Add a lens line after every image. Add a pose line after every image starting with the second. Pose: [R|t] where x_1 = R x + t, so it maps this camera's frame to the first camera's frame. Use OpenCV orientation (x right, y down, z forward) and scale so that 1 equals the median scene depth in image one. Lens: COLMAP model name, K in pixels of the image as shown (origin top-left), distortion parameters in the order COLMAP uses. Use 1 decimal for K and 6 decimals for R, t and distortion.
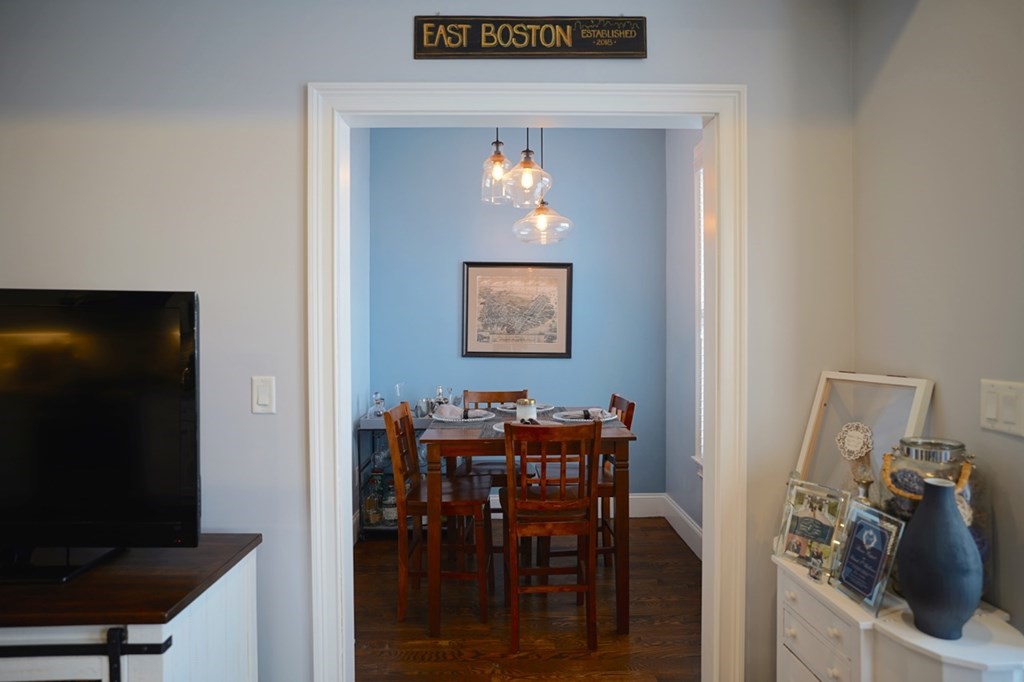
lens RADIAL K [[557.7, 0, 512.0], [0, 557.7, 341.0], [0, 0, 1]] dist [-0.054267, 0.038953]
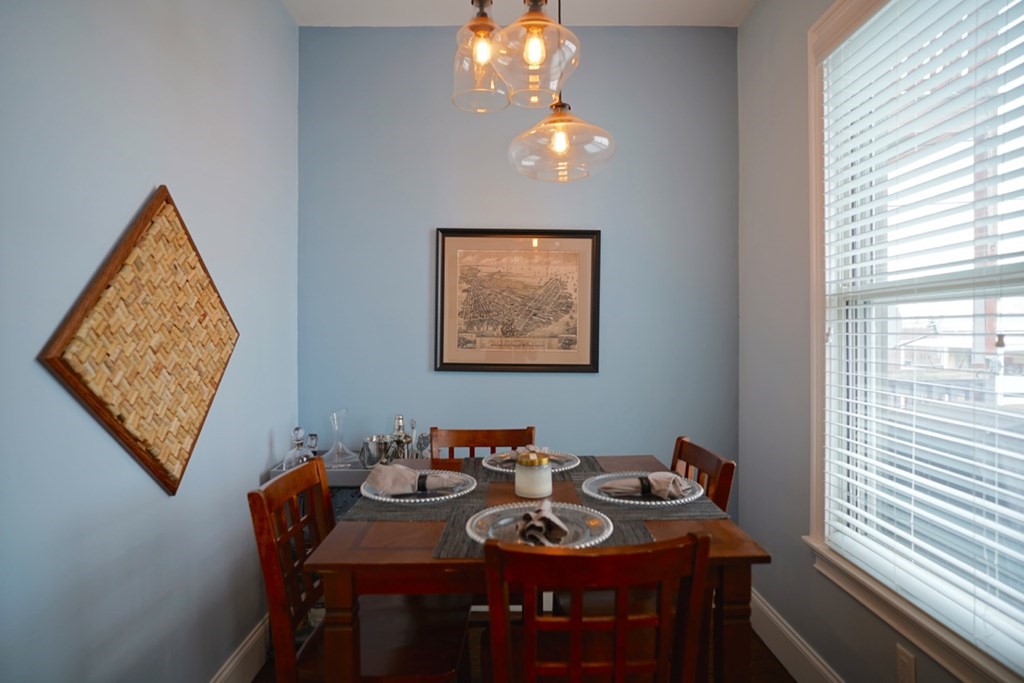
lens RADIAL K [[557.7, 0, 512.0], [0, 557.7, 341.5], [0, 0, 1]] dist [-0.054267, 0.038953]
pose [[0.999994, 0.000307, -0.003483, 0.006211], [-0.000327, 0.999983, -0.005826, -0.003524], [0.003481, 0.005827, 0.999977, 0.402974]]
